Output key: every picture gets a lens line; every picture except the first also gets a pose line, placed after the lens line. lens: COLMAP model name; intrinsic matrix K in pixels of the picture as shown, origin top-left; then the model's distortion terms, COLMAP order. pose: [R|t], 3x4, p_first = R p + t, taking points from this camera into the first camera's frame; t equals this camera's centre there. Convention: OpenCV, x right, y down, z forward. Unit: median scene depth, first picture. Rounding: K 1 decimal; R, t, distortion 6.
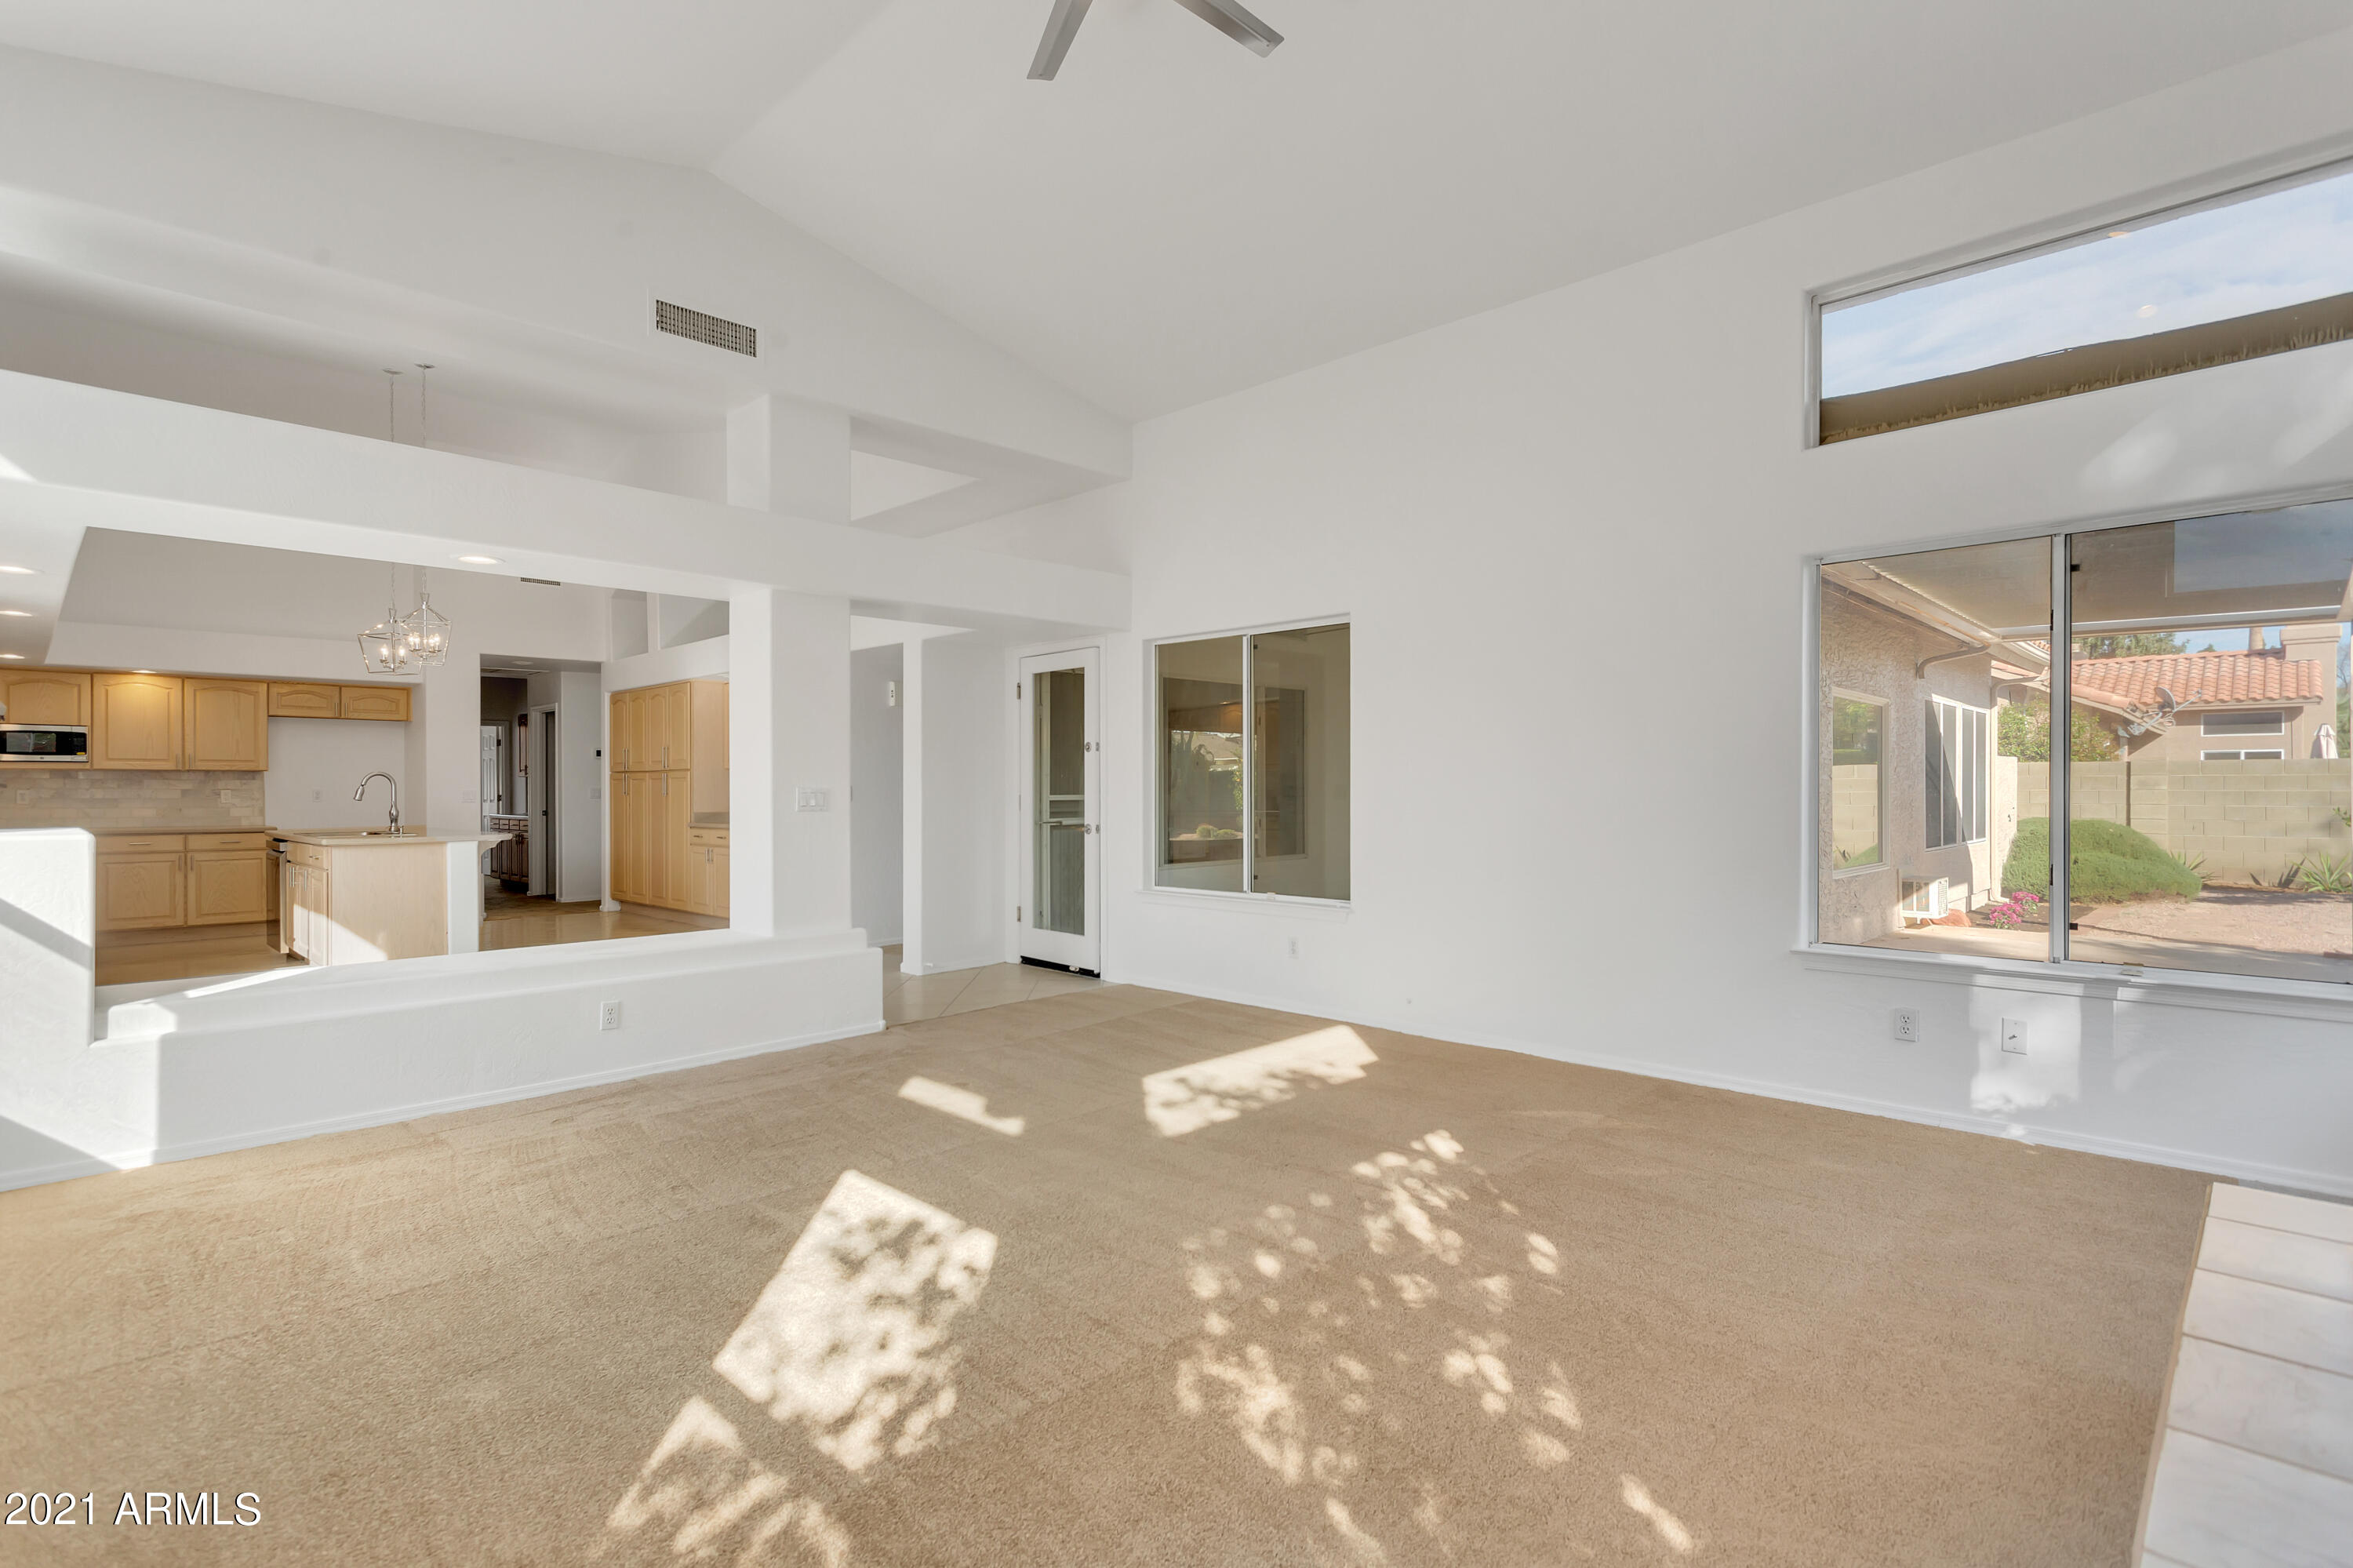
lens RADIAL K [[1157.6, 0, 1176.5], [0, 1157.6, 784.0], [0, 0, 1]] dist [0.000542, -0.000015]
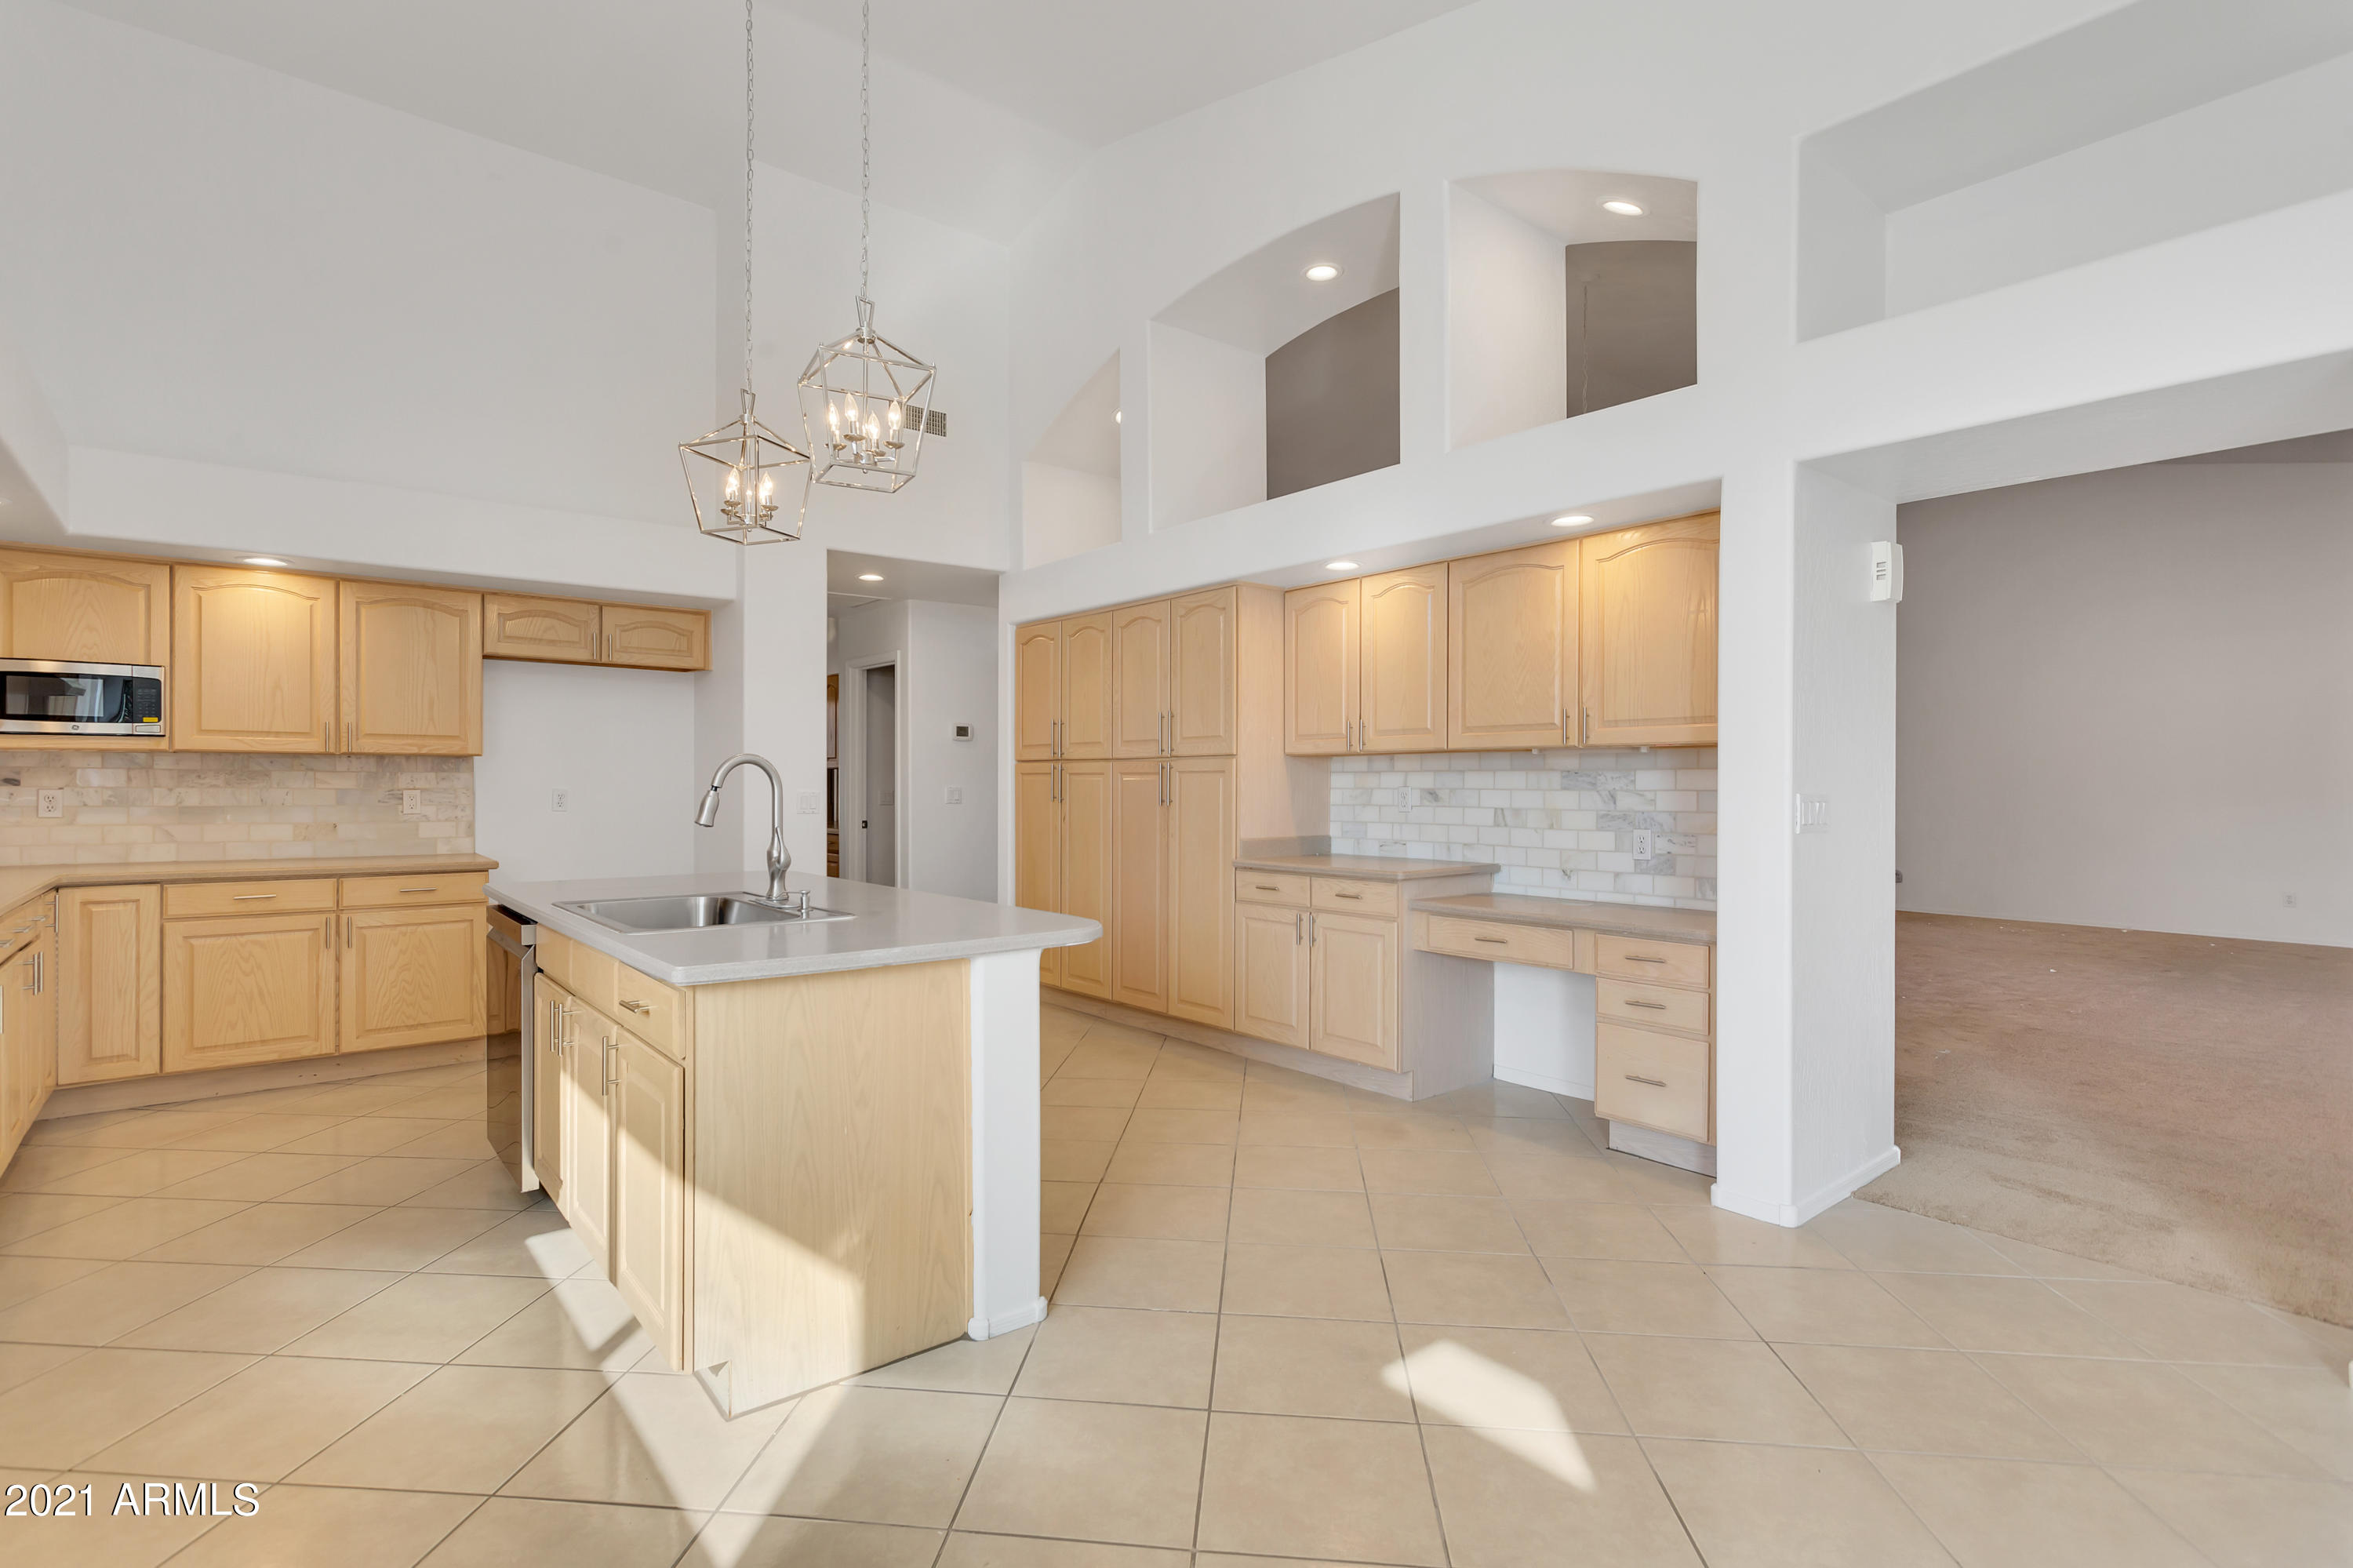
lens RADIAL K [[1126.3, 0, 1137.8], [0, 1126.3, 785.2], [0, 0, 1]] dist [0.002154, 0.000619]
pose [[0.992223, 0.007487, -0.124245, -0.432740], [-0.006593, 0.999949, 0.007607, -0.003766], [0.124296, -0.006729, 0.992222, 0.537084]]
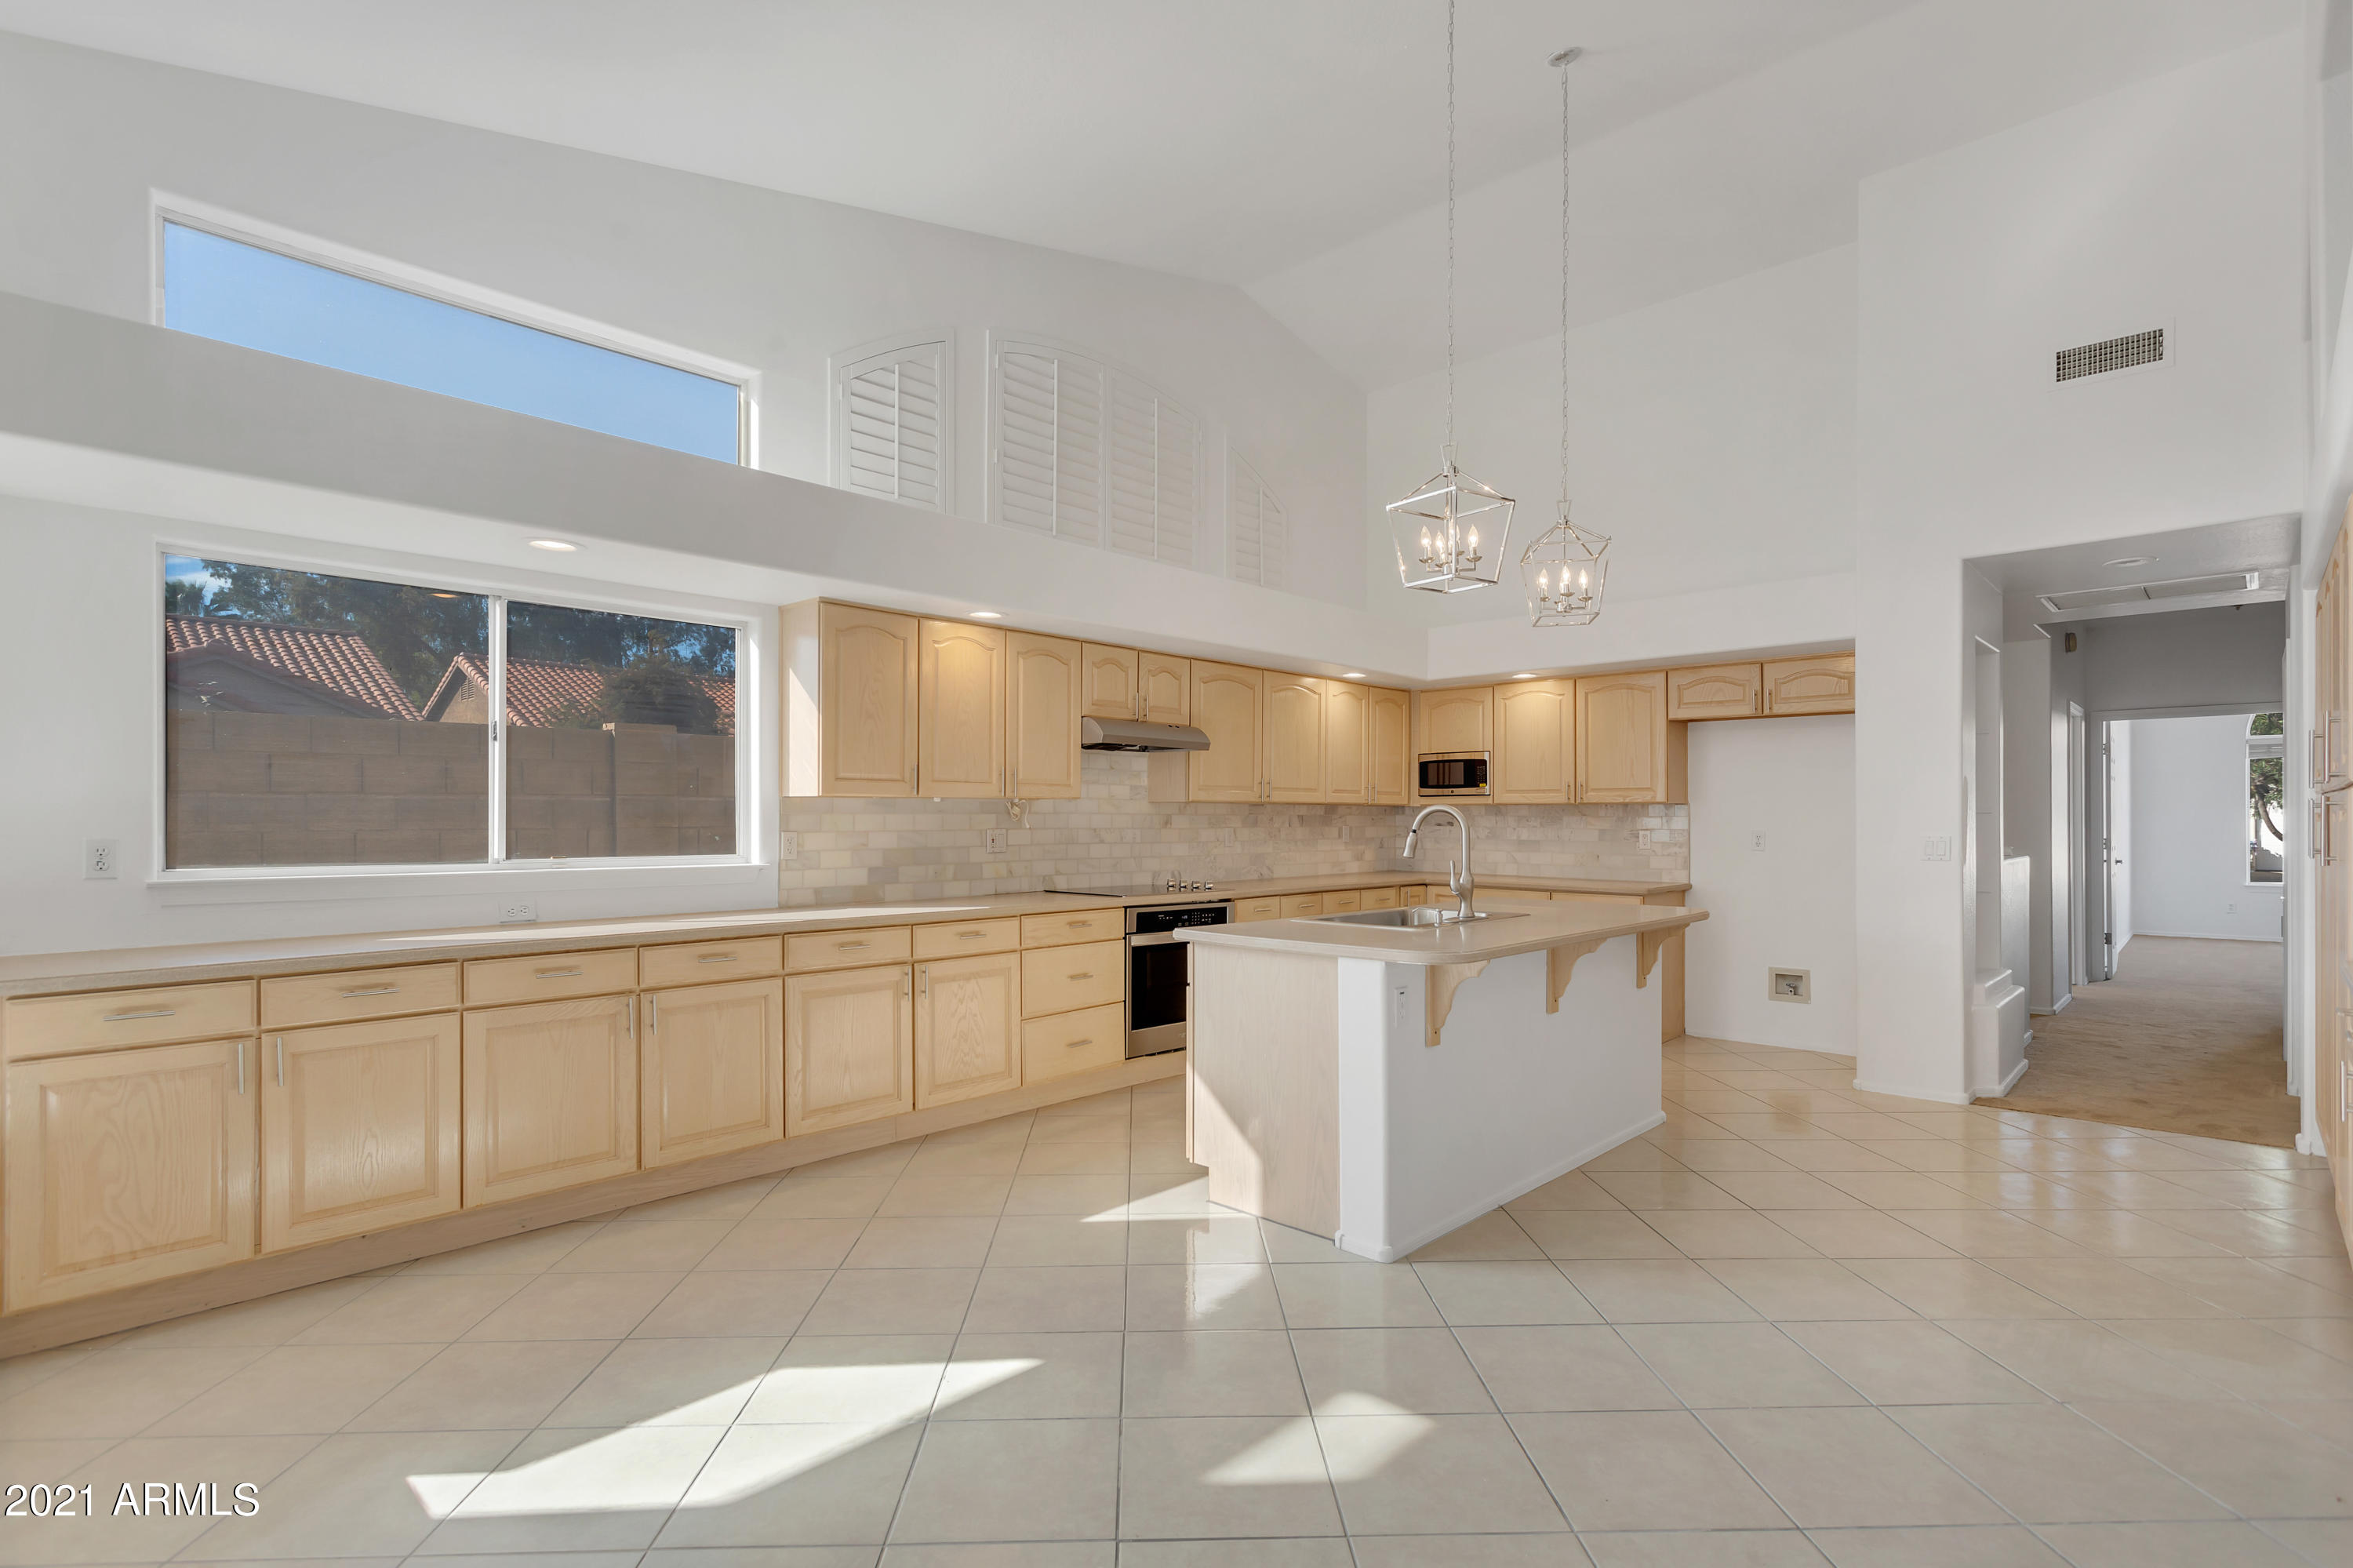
lens RADIAL K [[1128.6, 0, 1173.8], [0, 1128.6, 814.4], [0, 0, 1]] dist [-0.000510, -0.000066]
pose [[0.002180, 0.000014, -0.999998, -0.139836], [0.002892, 0.999996, 0.000020, -0.005886], [0.999993, -0.002892, 0.002180, 0.750598]]
